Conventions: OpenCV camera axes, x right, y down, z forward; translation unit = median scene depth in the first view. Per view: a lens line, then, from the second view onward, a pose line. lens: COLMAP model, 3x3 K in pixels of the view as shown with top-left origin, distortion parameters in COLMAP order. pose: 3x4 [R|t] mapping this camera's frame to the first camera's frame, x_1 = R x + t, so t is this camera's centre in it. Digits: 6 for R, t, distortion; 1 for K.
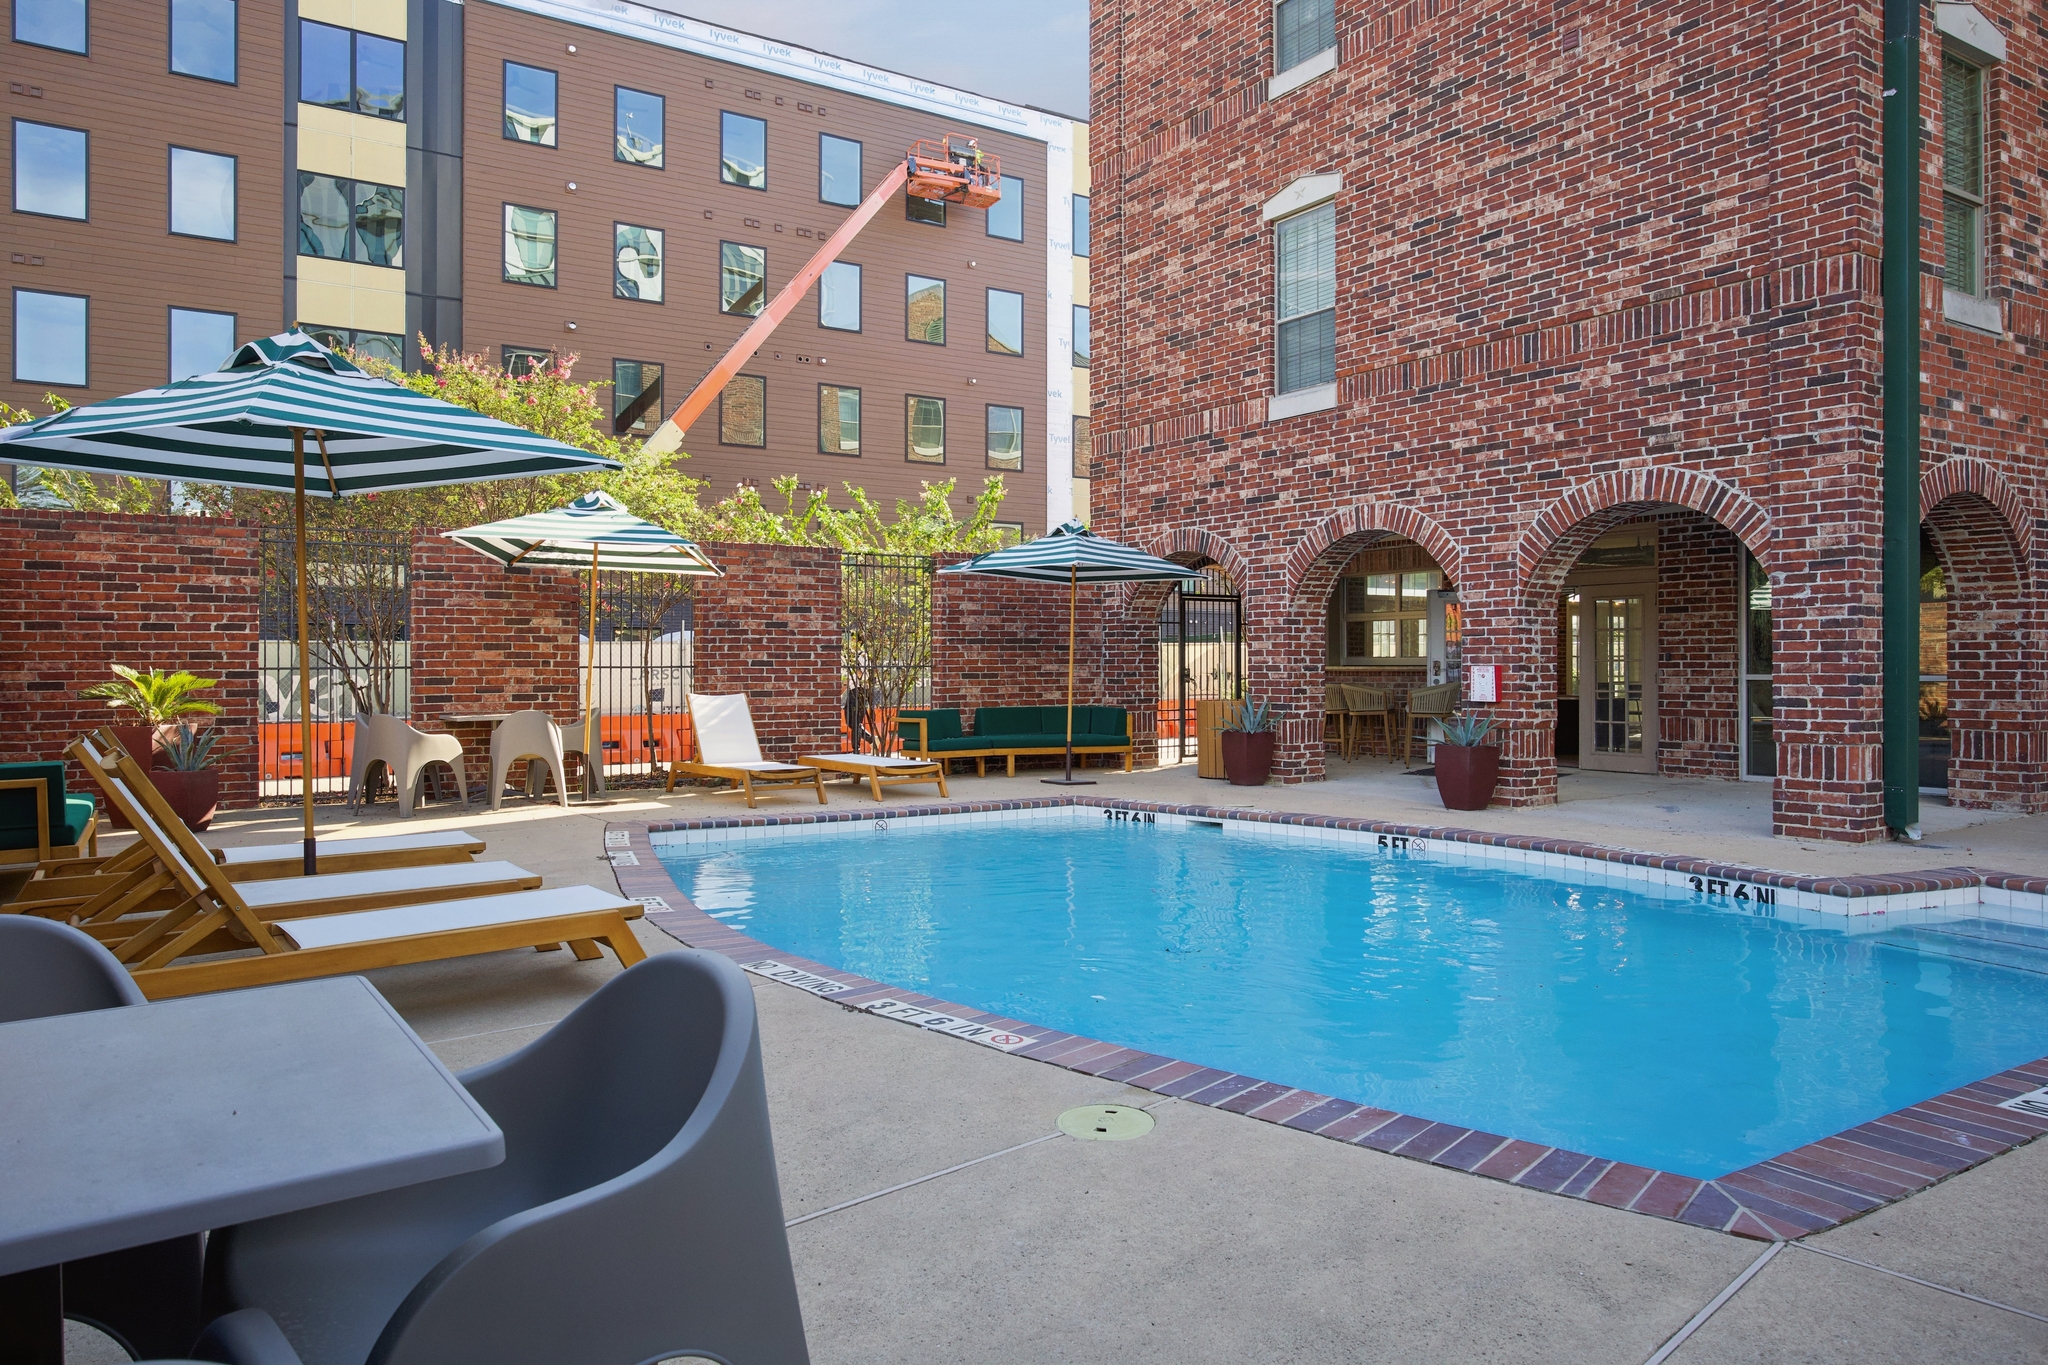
lens RADIAL K [[1420.8, 0, 1021.5], [0, 1420.8, 683.4], [0, 0, 1]] dist [-0.011824, -0.006912]
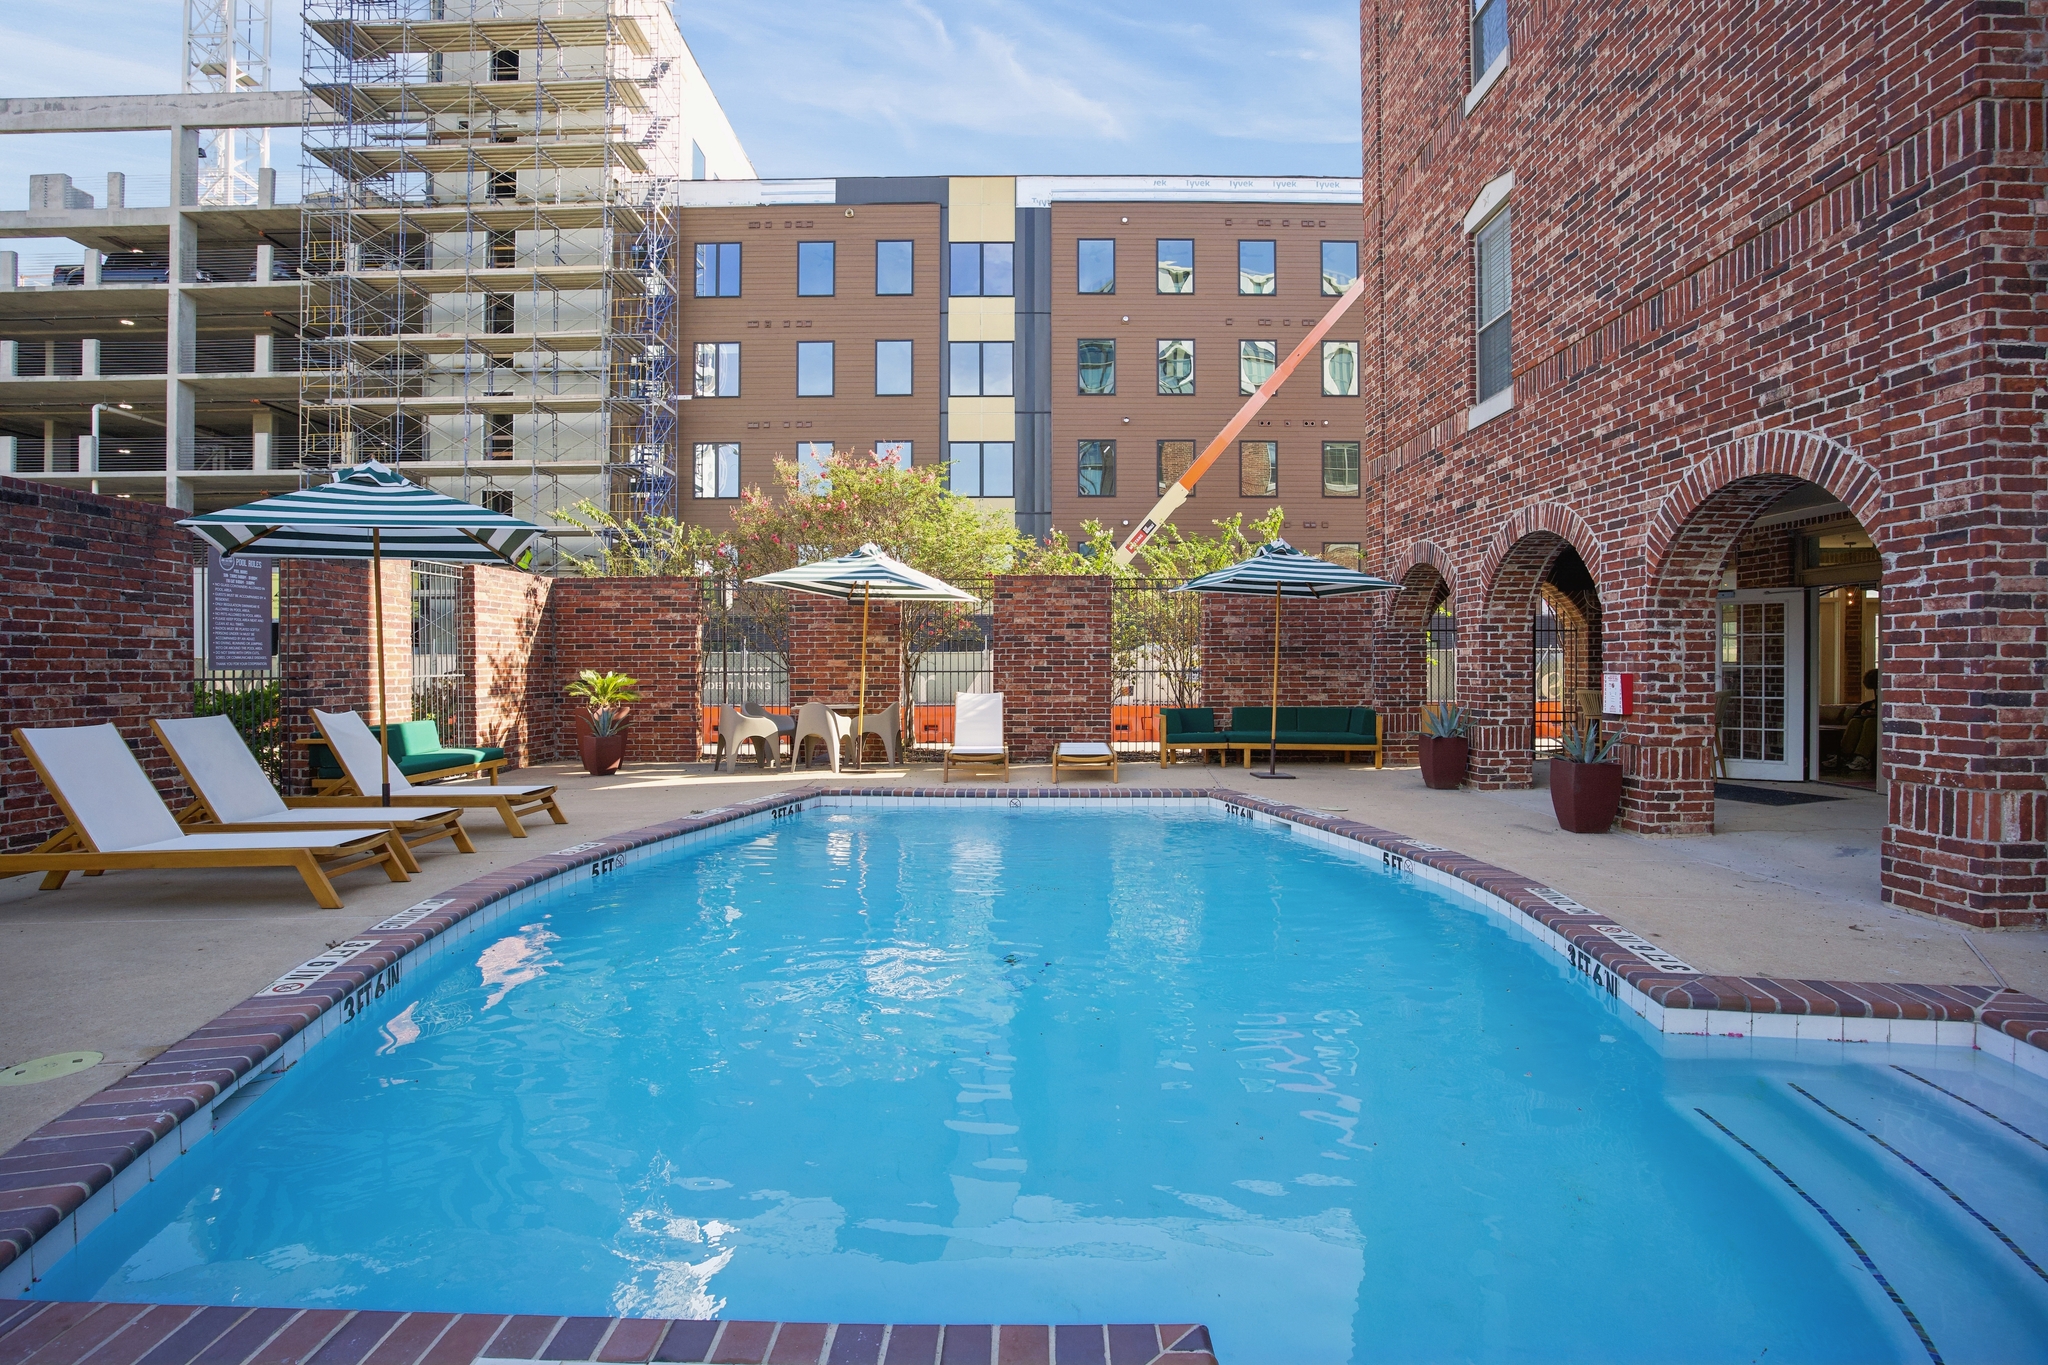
lens RADIAL K [[1045.3, 0, 1022.2], [0, 1045.3, 683.3], [0, 0, 1]] dist [-0.039746, 0.007574]
pose [[0.824728, 0.009902, -0.565442, 0.387102], [-0.007720, 0.999951, 0.006251, -0.007778], [0.565476, -0.000790, 0.824764, 0.246201]]
